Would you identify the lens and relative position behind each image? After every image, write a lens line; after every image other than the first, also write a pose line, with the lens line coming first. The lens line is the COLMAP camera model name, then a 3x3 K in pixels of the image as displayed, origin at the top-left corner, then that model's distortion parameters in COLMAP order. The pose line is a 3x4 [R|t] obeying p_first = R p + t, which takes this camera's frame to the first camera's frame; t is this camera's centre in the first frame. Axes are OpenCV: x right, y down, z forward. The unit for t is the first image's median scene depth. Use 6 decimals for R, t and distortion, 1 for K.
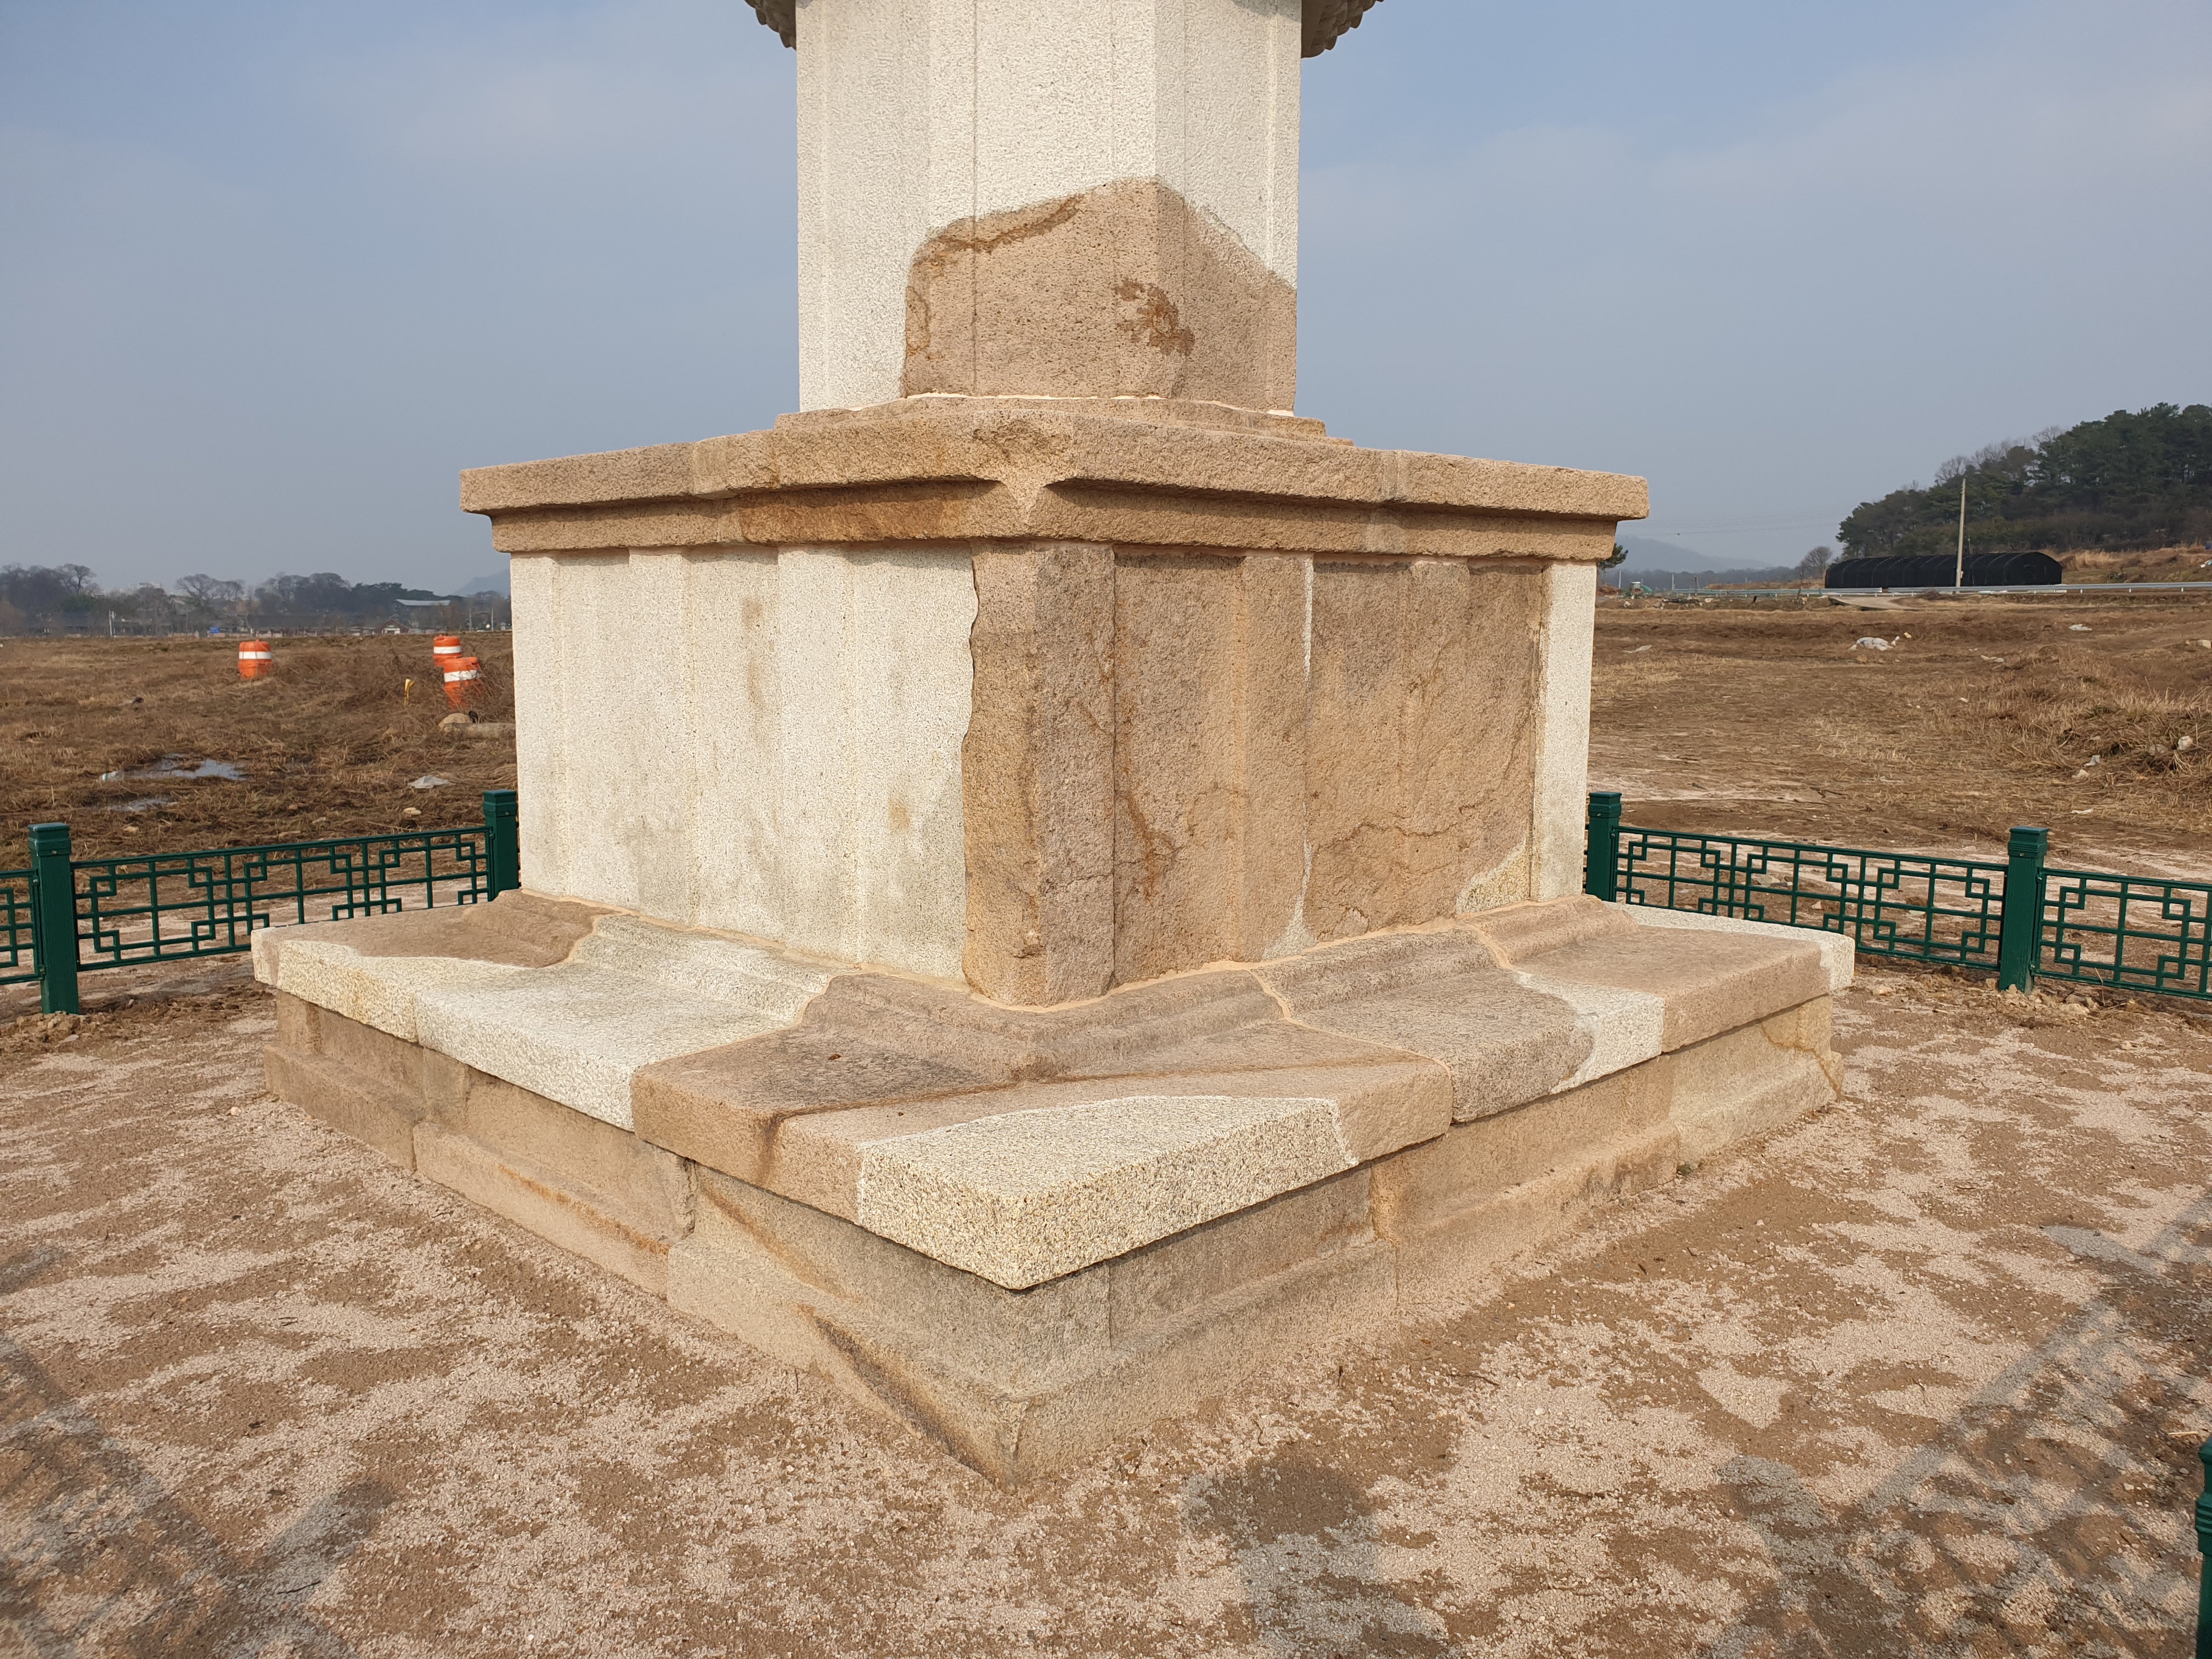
lens RADIAL K [[1702.7, 0, 1106.0], [0, 1702.7, 829.5], [0, 0, 1]] dist [0.007901, 0.006191]
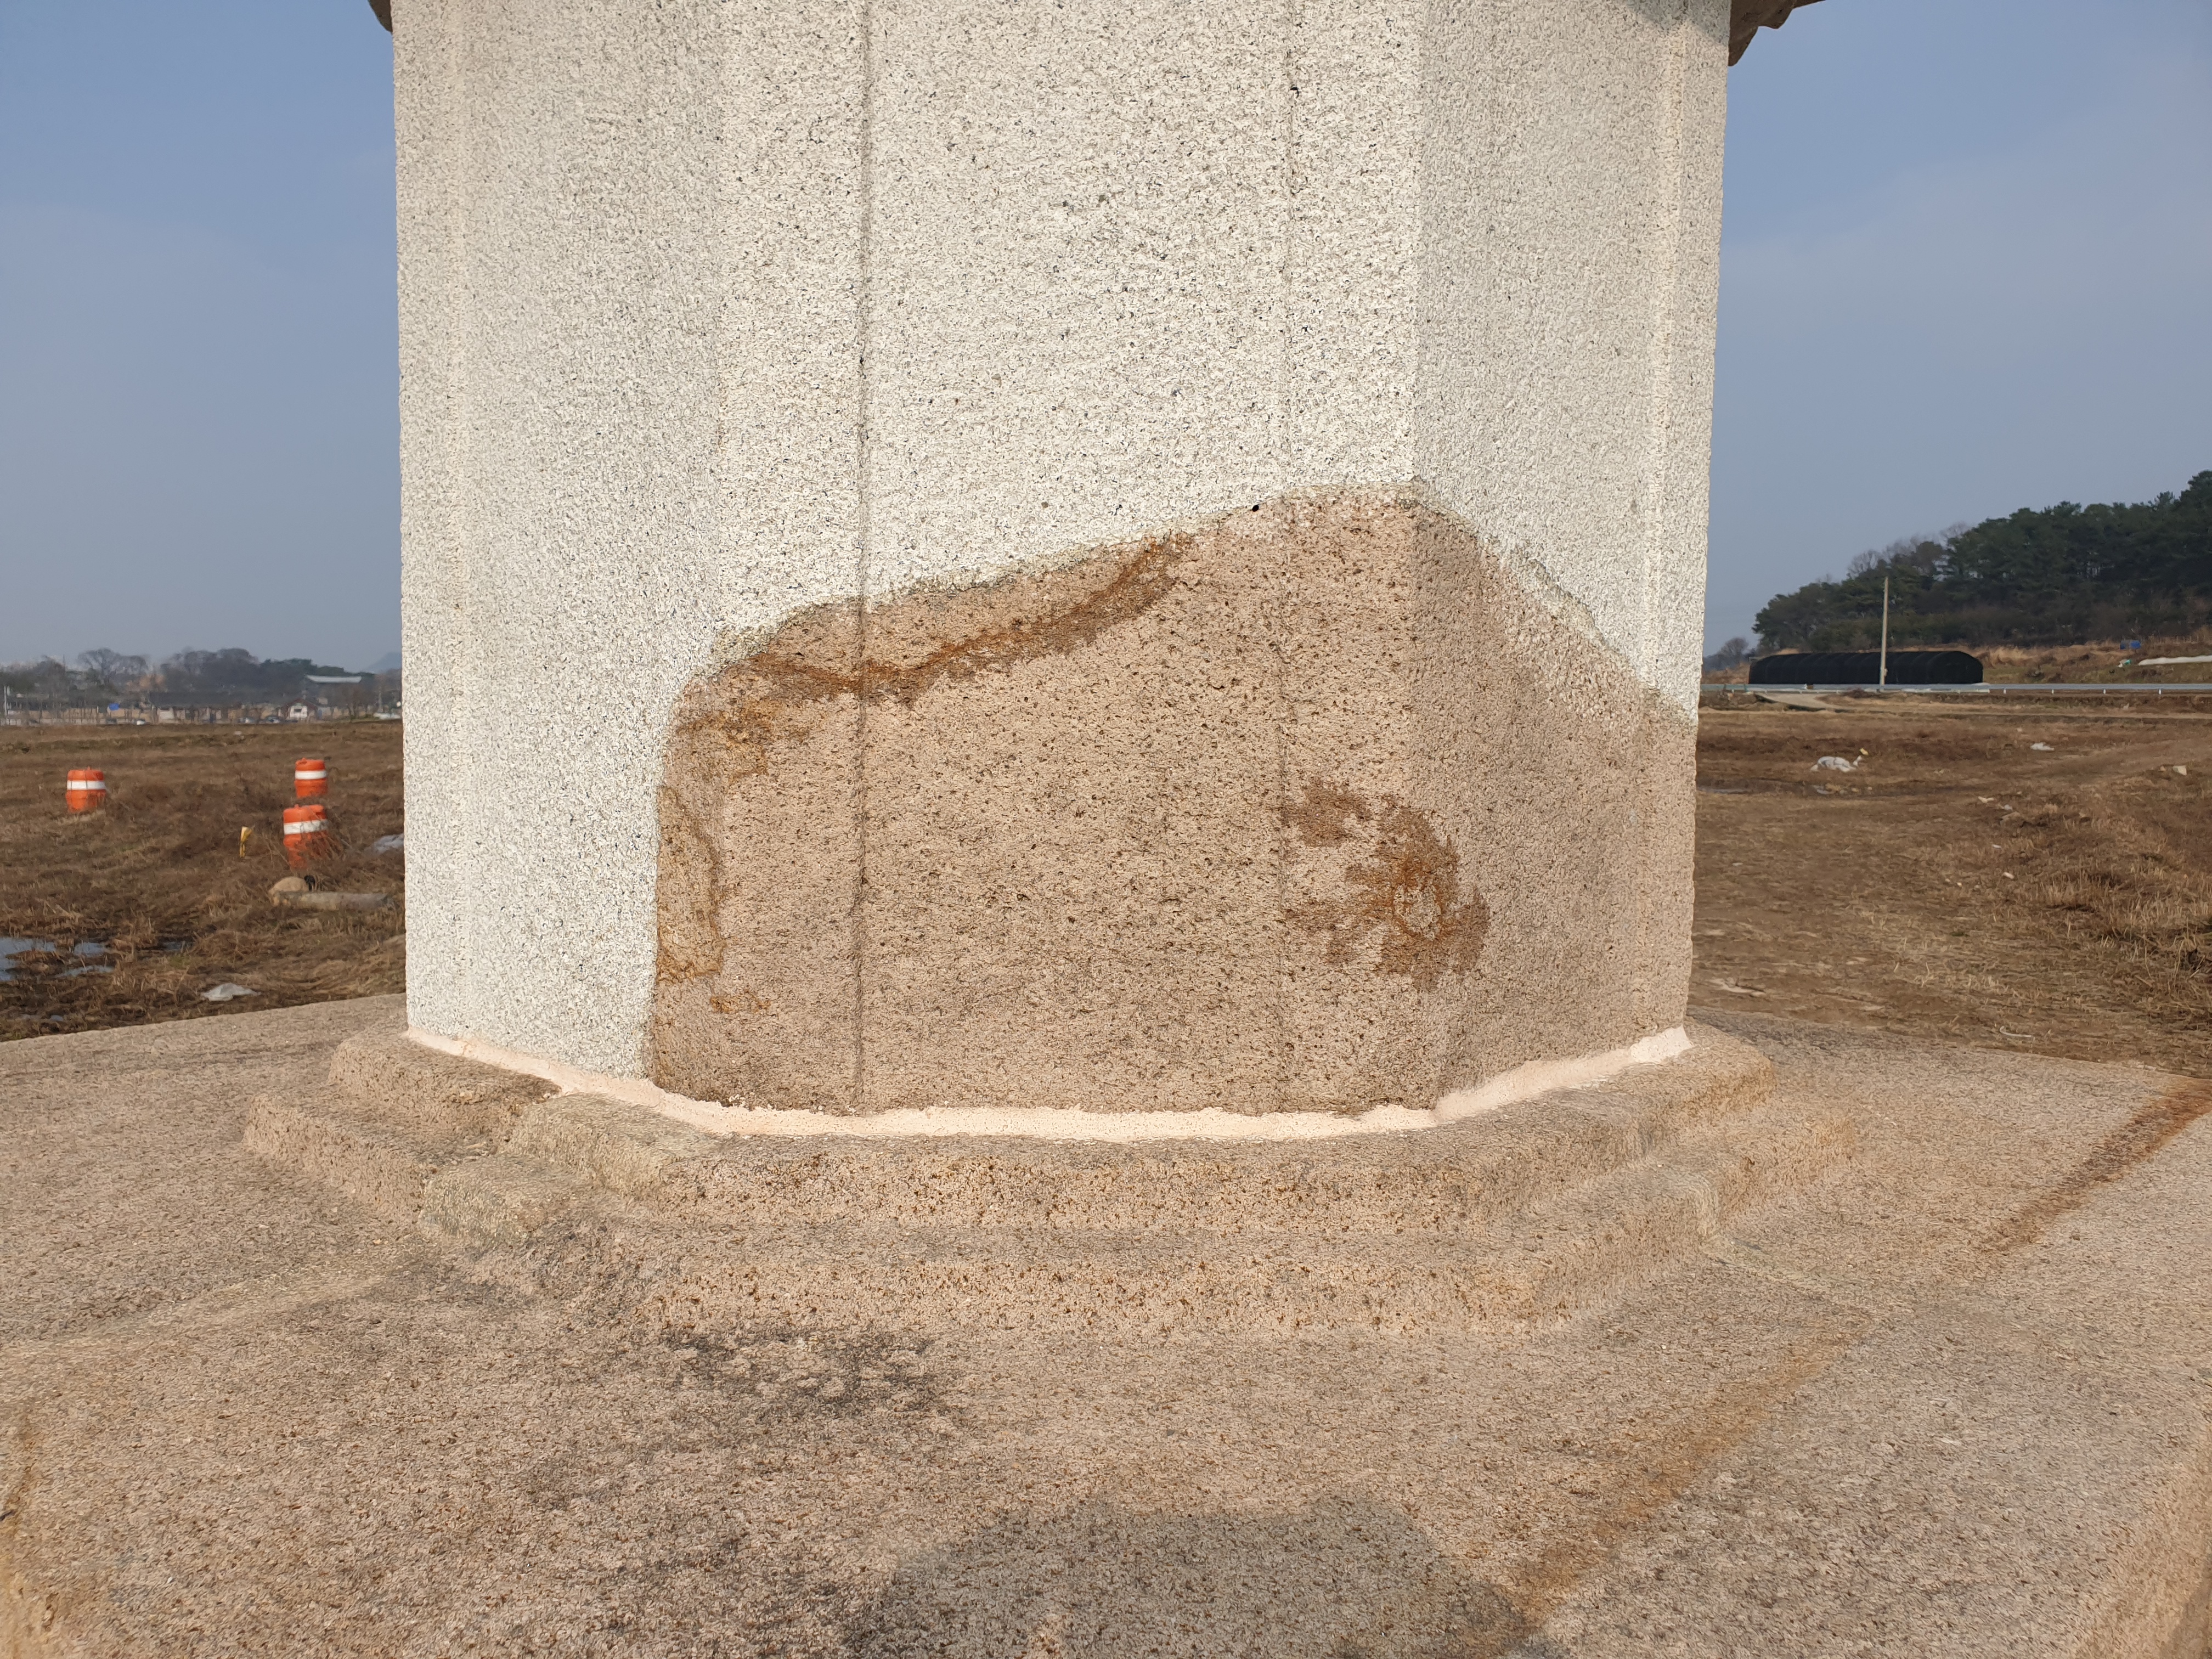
lens RADIAL K [[1690.5, 0, 1084.9], [0, 1690.5, 850.2], [0, 0, 1]] dist [0.046572, -0.066388]
pose [[0.999405, 0.006365, 0.033892, -0.044070], [-0.005242, 0.999438, -0.033106, -0.294438], [-0.034084, 0.032909, 0.998877, 0.661893]]
